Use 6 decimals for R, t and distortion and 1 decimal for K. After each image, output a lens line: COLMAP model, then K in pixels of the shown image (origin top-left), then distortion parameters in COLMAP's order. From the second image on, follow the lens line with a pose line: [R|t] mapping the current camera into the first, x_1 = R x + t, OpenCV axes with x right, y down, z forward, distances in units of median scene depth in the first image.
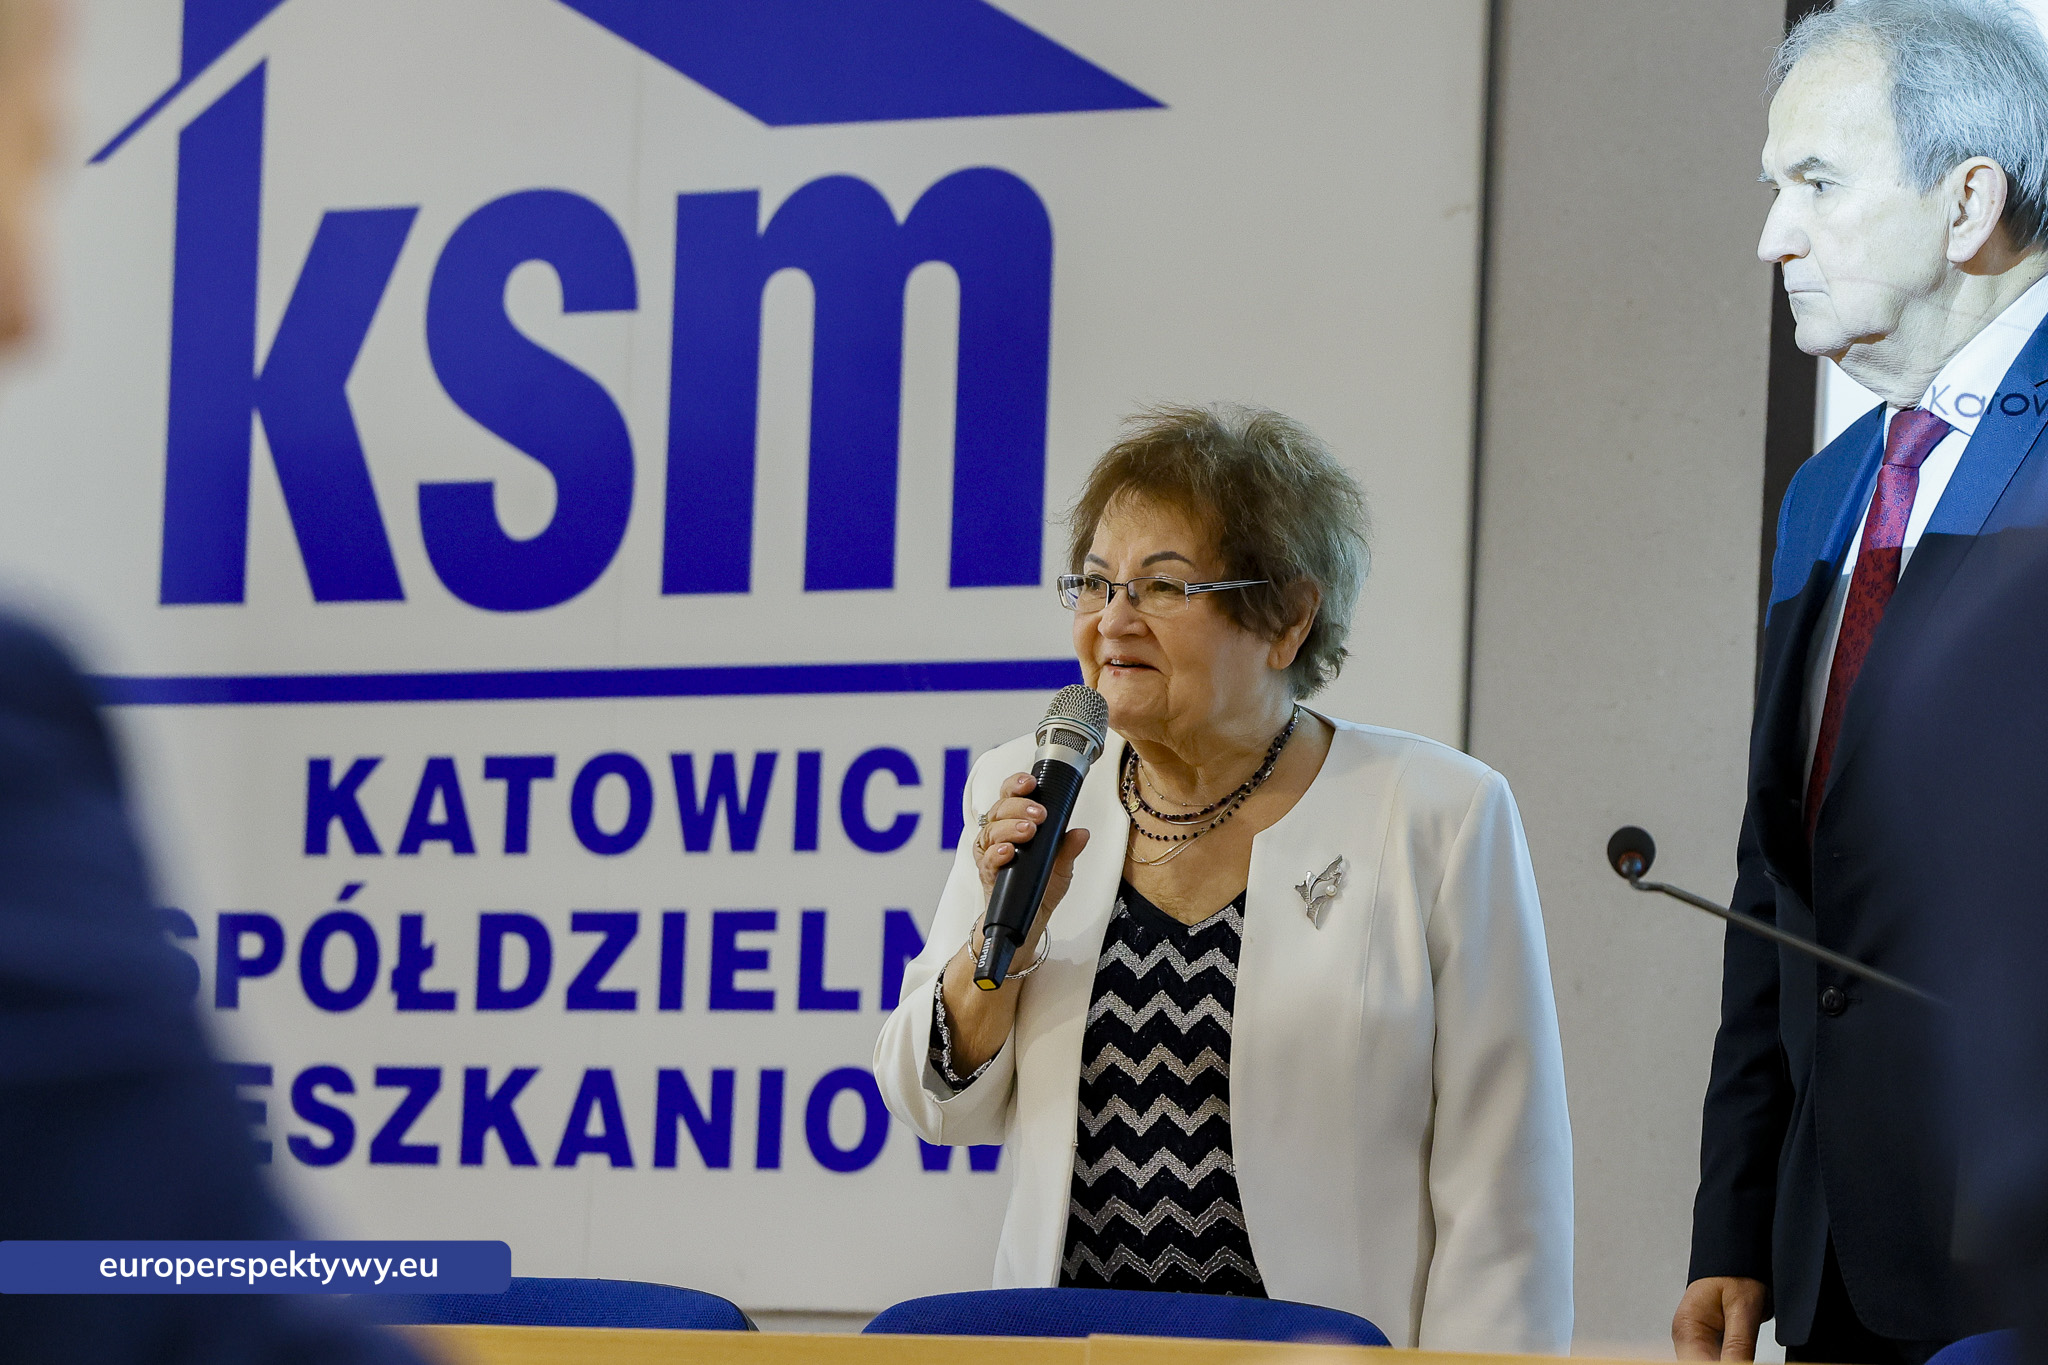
lens RADIAL K [[12049.7, 0, 1019.9], [0, 12049.7, 675.6], [0, 0, 1]] dist [0.160457, 0.000000]
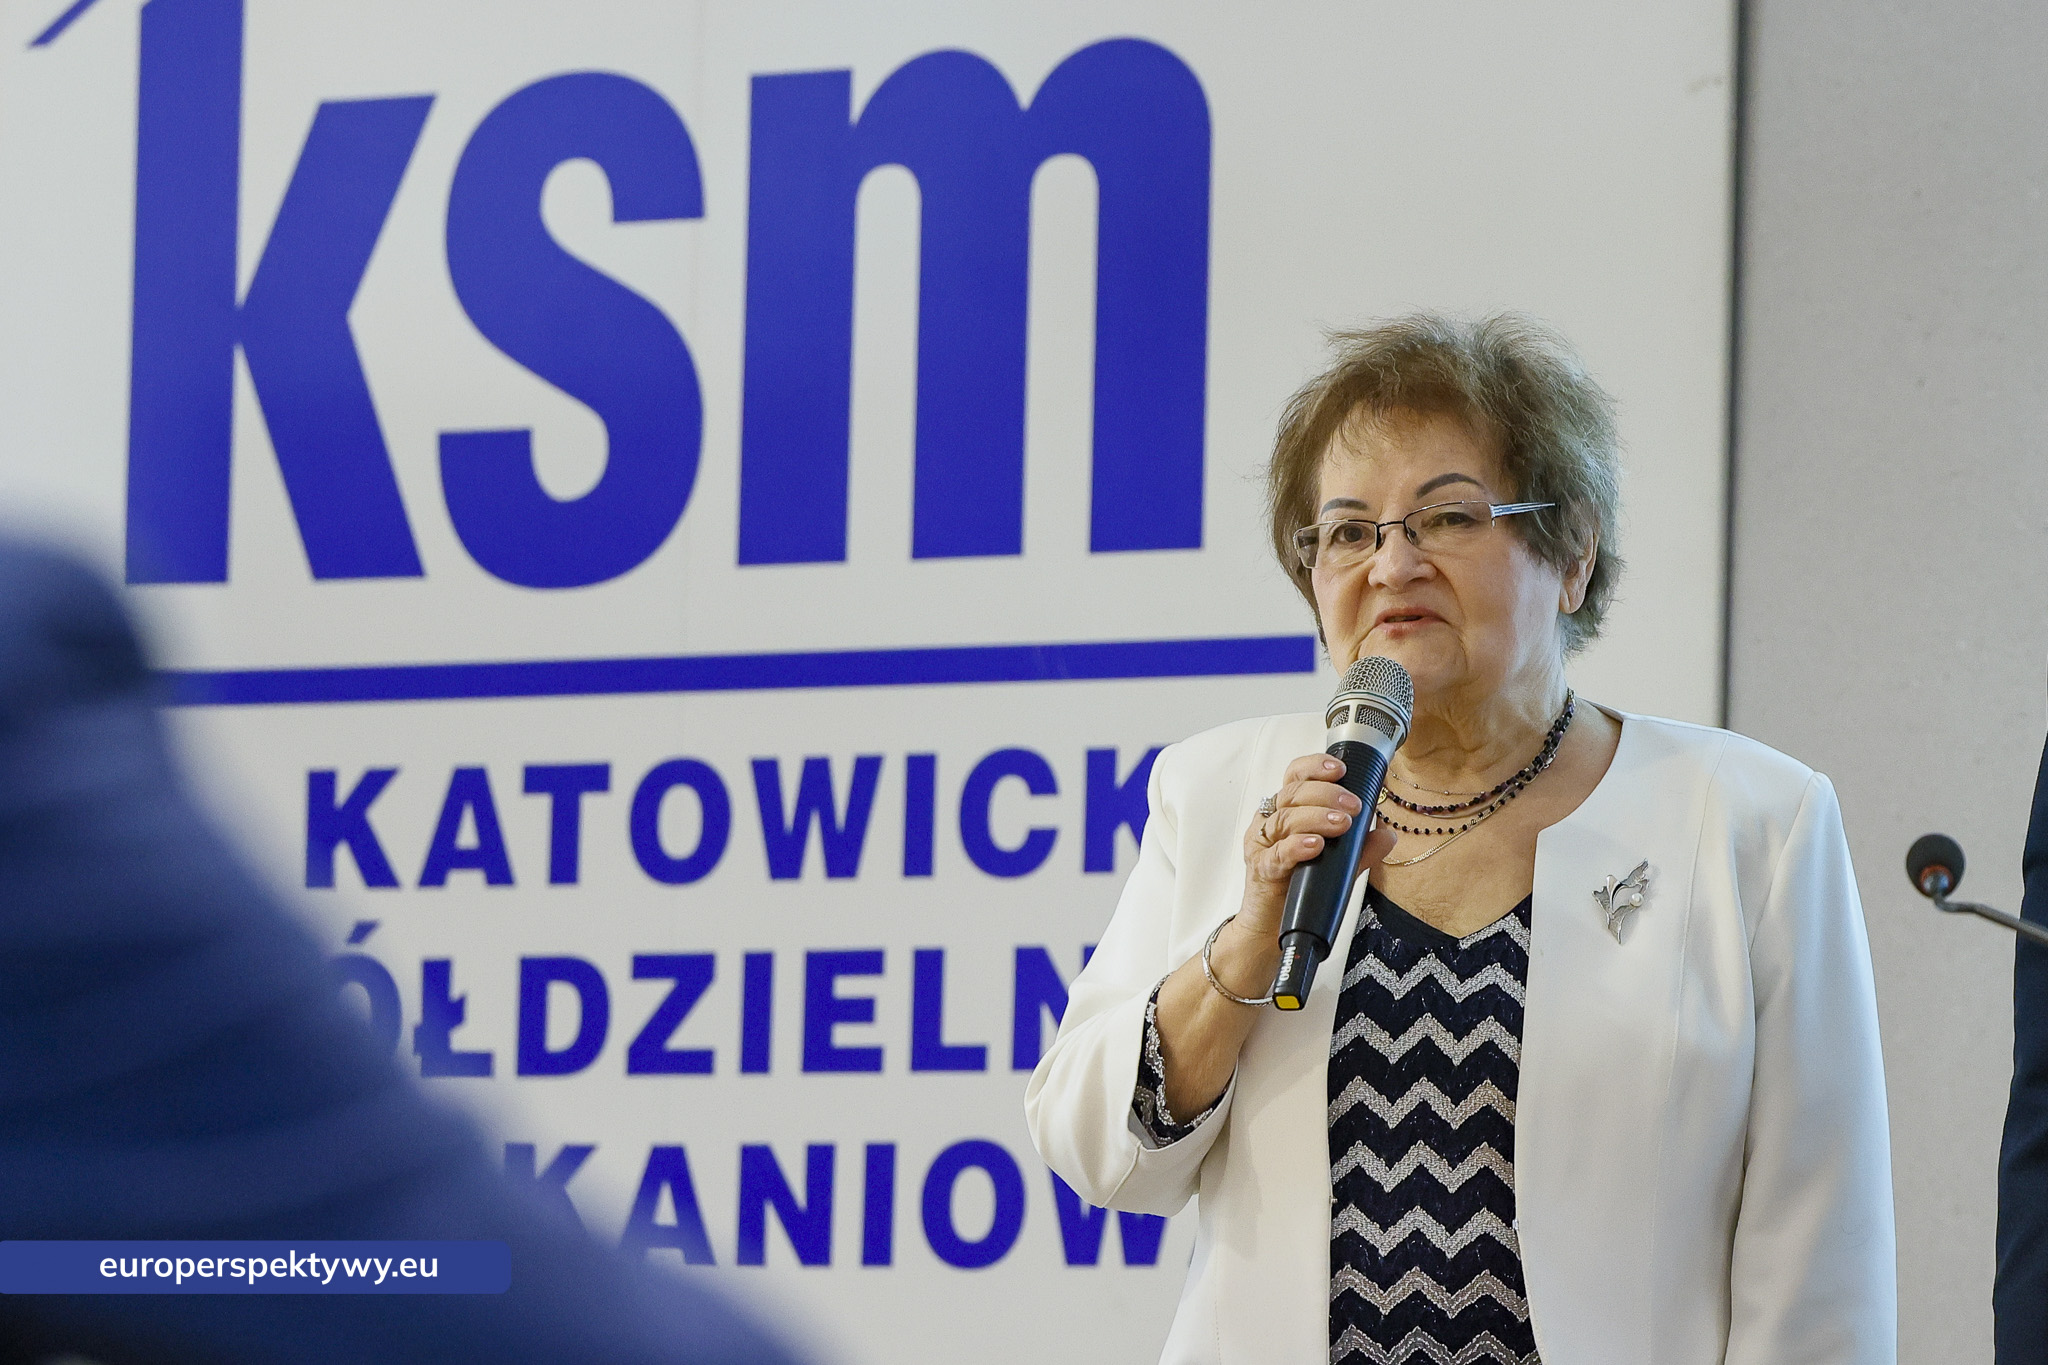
lens RADIAL K [[12049.7, 0, 1024.1], [0, 12049.7, 697.1], [0, 0, 1]] dist [0.160457, 0.000000]
pose [[0.999916, -0.012324, -0.004132, -0.007049], [0.012294, 0.999899, -0.007071, 0.008260], [0.004218, 0.007020, 0.999966, 0.182363]]
